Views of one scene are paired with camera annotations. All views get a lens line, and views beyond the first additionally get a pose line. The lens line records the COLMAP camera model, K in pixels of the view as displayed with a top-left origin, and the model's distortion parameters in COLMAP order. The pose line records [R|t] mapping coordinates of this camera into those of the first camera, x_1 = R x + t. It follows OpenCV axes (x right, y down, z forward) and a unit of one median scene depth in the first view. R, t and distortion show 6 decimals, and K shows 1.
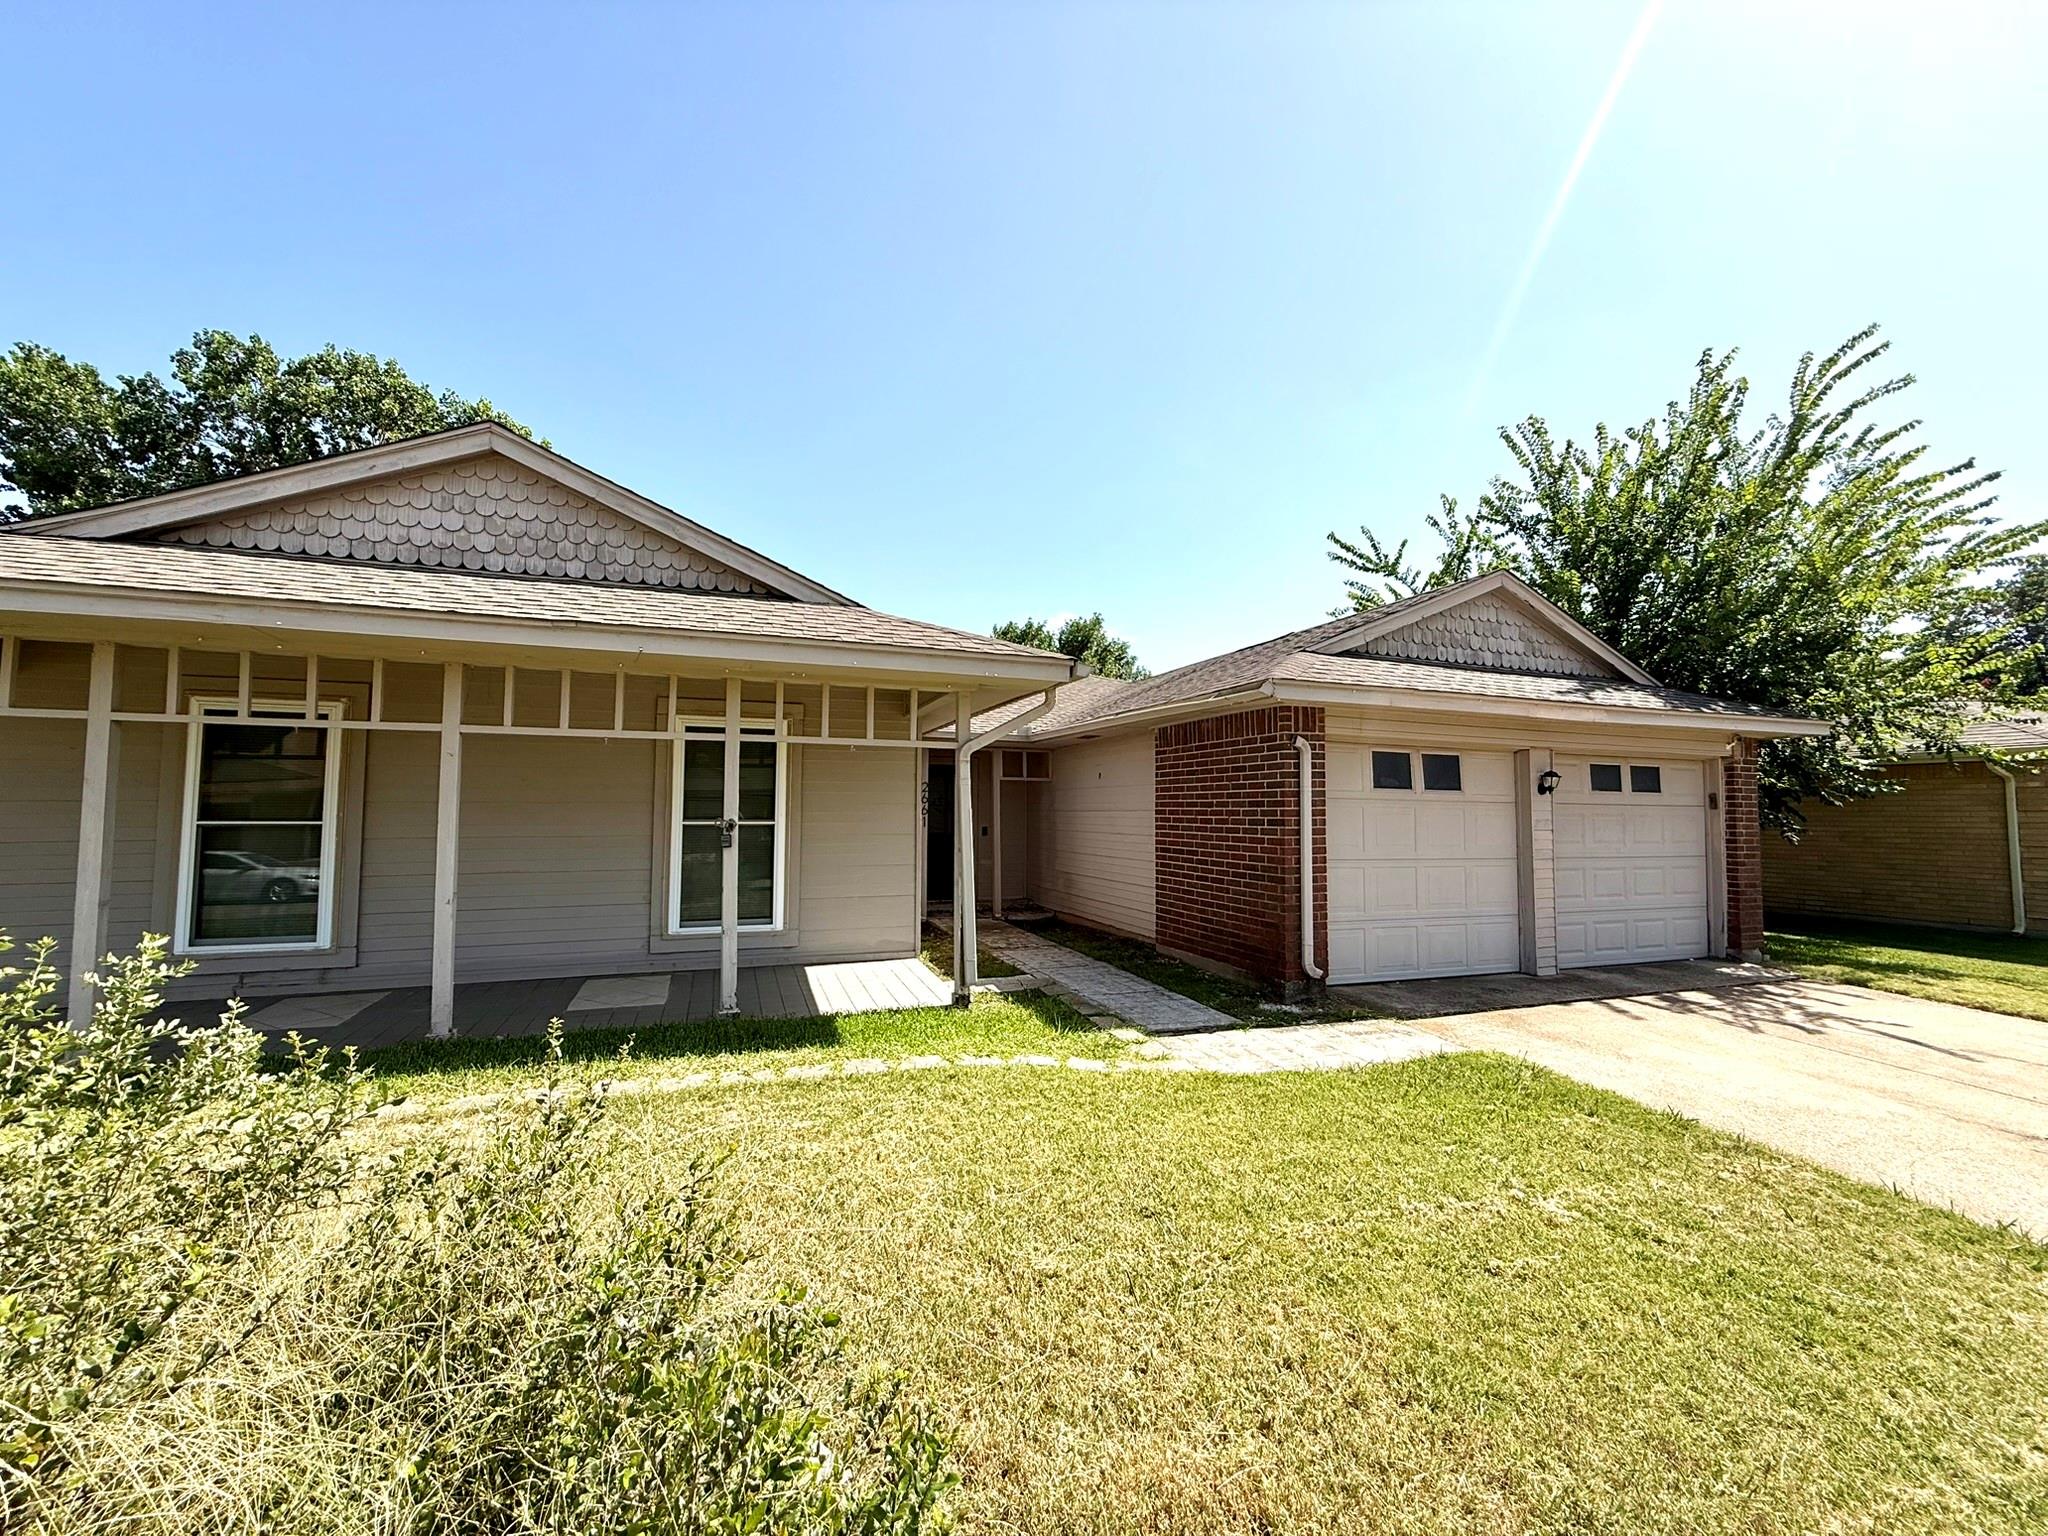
lens RADIAL K [[824.6, 0, 1019.8], [0, 824.6, 759.2], [0, 0, 1]] dist [0.001194, 0.000159]
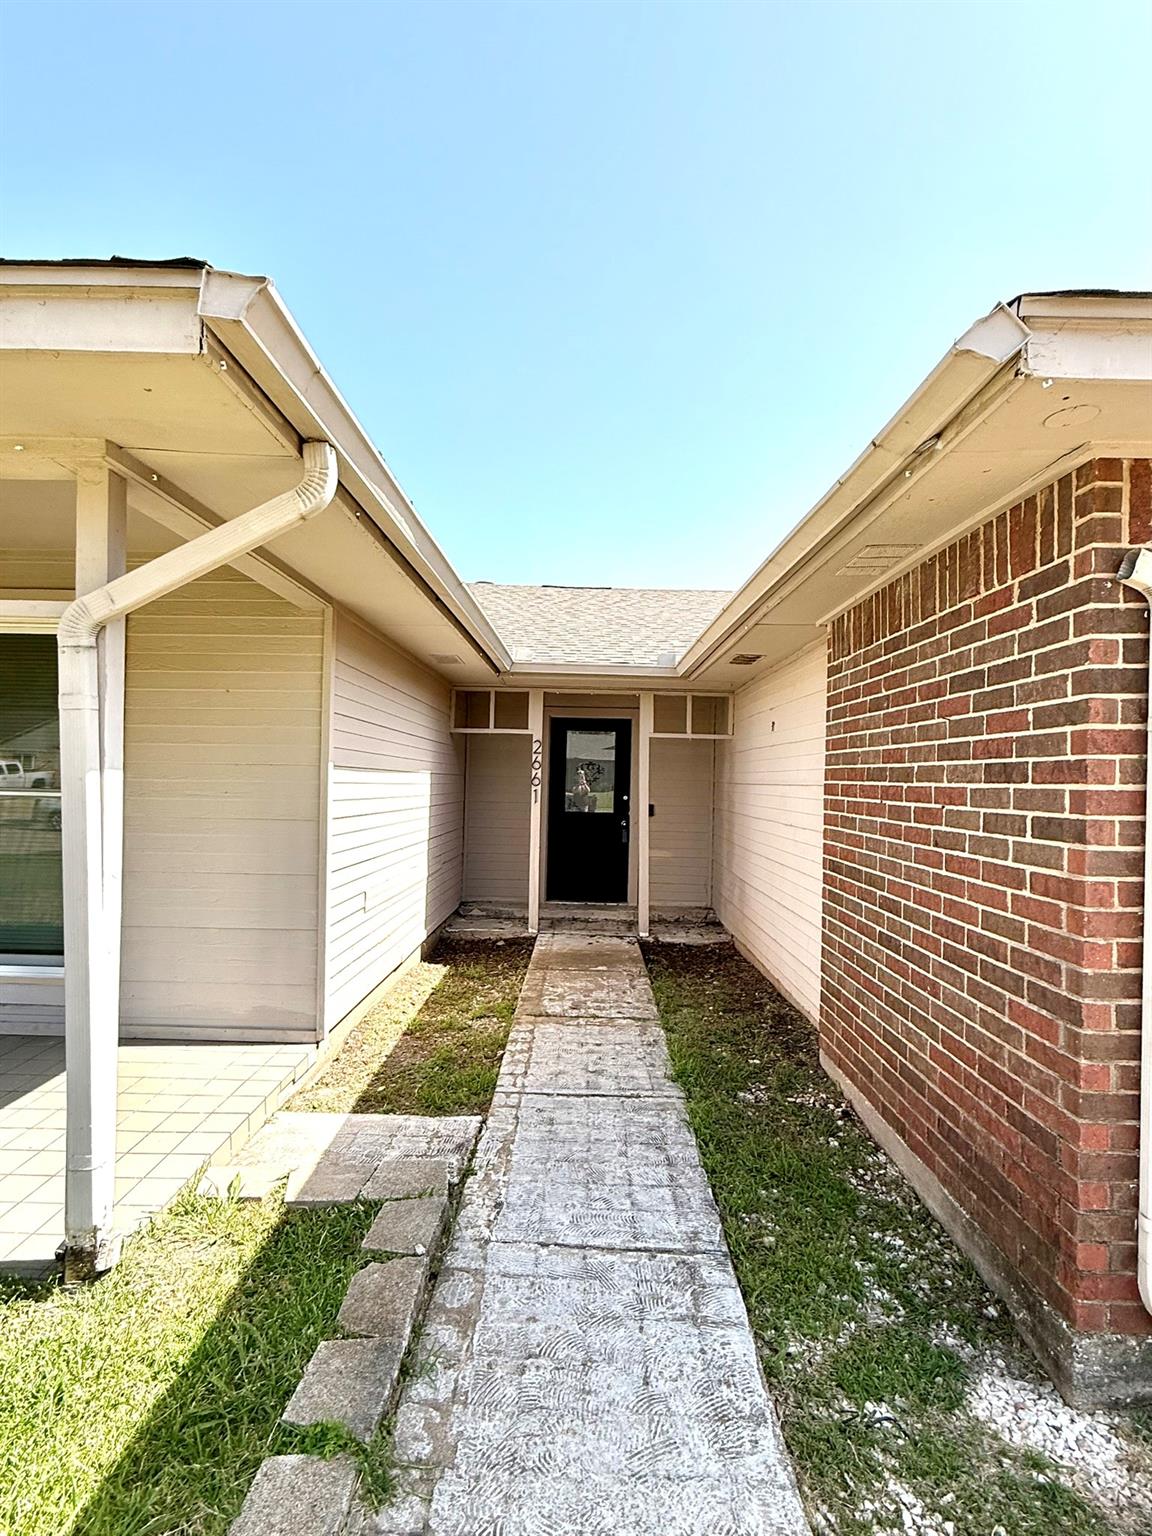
lens RADIAL K [[767.2, 0, 576.7], [0, 767.2, 772.8], [0, 0, 1]] dist [-0.000341, -0.000119]
pose [[0.938741, 0.006619, -0.344559, 0.212887], [0.011340, 0.998681, 0.050078, 0.033316], [0.344436, -0.050918, 0.937428, 0.585282]]
